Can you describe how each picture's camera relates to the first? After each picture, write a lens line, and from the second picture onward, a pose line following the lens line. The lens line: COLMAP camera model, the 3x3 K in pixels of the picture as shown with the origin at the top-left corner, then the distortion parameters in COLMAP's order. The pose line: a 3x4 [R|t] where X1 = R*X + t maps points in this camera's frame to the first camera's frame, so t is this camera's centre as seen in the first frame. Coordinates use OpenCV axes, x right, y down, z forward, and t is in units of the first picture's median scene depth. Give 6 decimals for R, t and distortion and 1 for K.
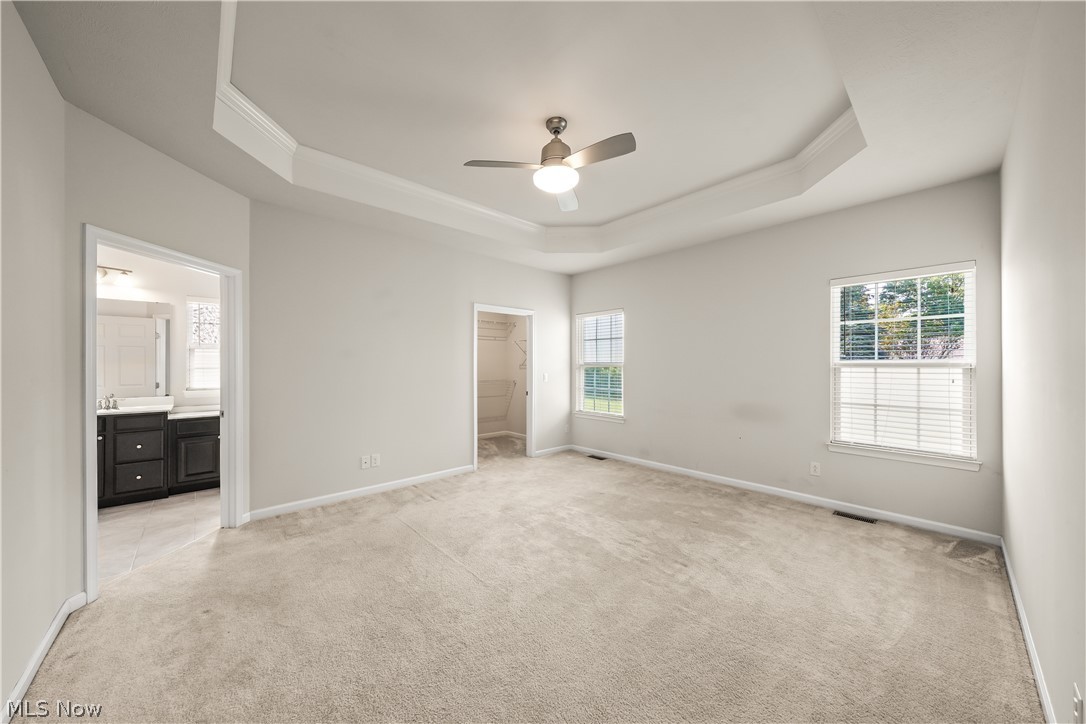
lens RADIAL K [[372.3, 0, 532.7], [0, 372.3, 362.9], [0, 0, 1]] dist [0.004524, 0.000161]
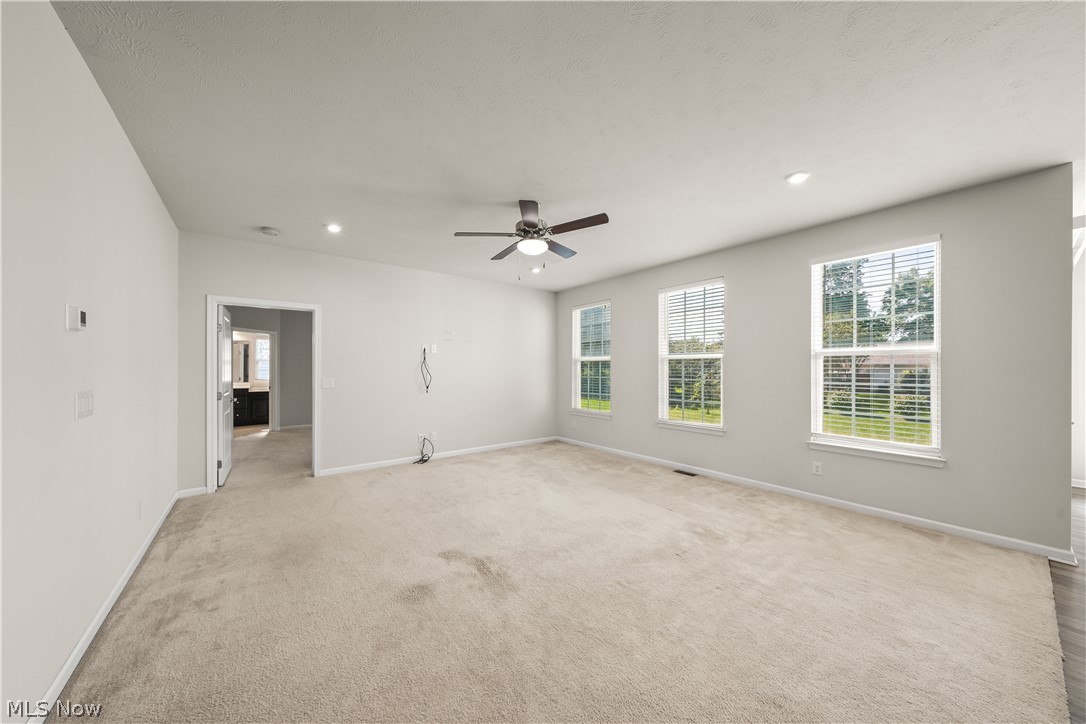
lens RADIAL K [[372.3, 0, 535.9], [0, 372.3, 364.0], [0, 0, 1]] dist [0.004524, 0.000161]
pose [[0.996154, -0.004895, -0.087477, 0.519366], [0.004352, 0.999970, -0.006396, -0.000183], [0.087506, 0.005990, 0.996146, -0.595956]]
